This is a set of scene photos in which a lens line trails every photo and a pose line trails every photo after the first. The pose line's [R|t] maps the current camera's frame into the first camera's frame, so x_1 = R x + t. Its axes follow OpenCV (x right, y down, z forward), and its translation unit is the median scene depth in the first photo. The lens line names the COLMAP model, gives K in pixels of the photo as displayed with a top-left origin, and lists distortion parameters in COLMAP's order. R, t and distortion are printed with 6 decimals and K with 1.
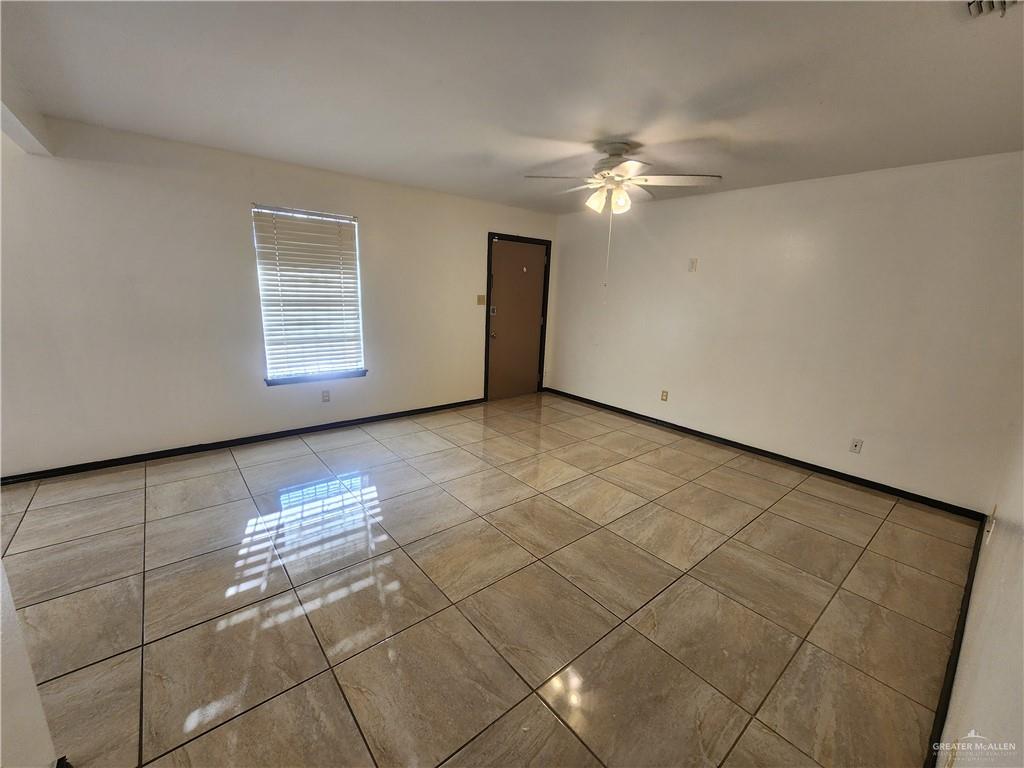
lens RADIAL K [[417.7, 0, 512.0], [0, 417.7, 384.0], [0, 0, 1]] dist [-0.000650, -0.000059]
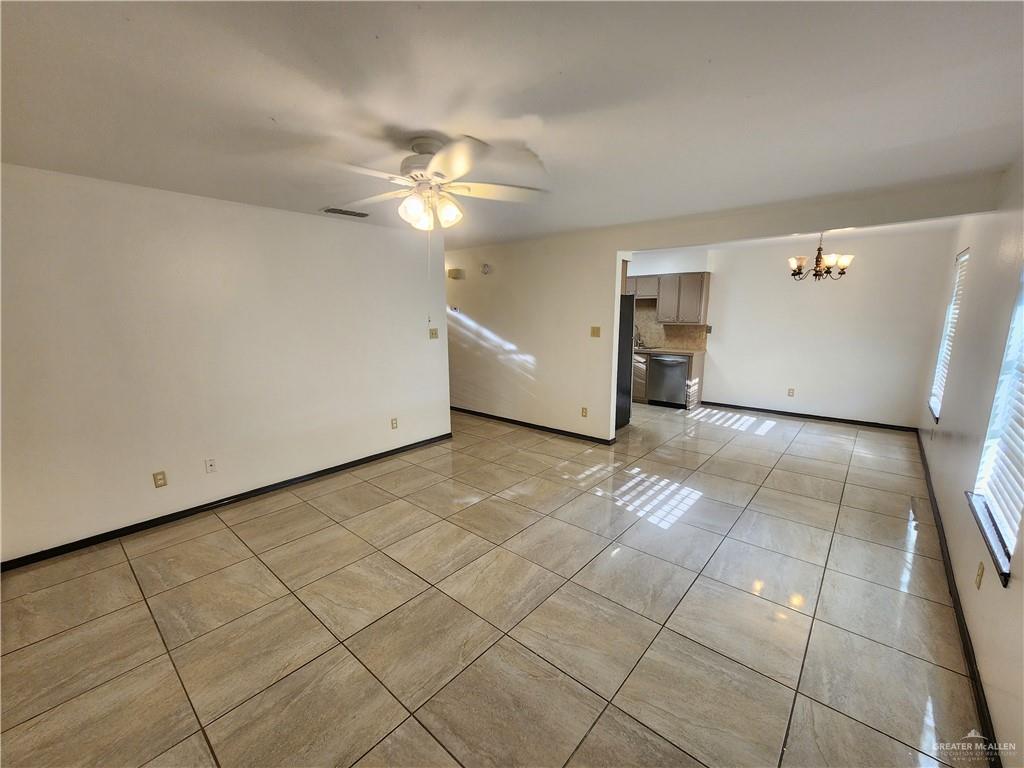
lens RADIAL K [[417.7, 0, 512.0], [0, 417.7, 384.0], [0, 0, 1]] dist [-0.000650, -0.000059]
pose [[-0.984359, 0.000217, -0.176177, 0.241829], [-0.065865, 0.927033, 0.369150, -0.485648], [0.163401, 0.374980, -0.912518, 2.040618]]
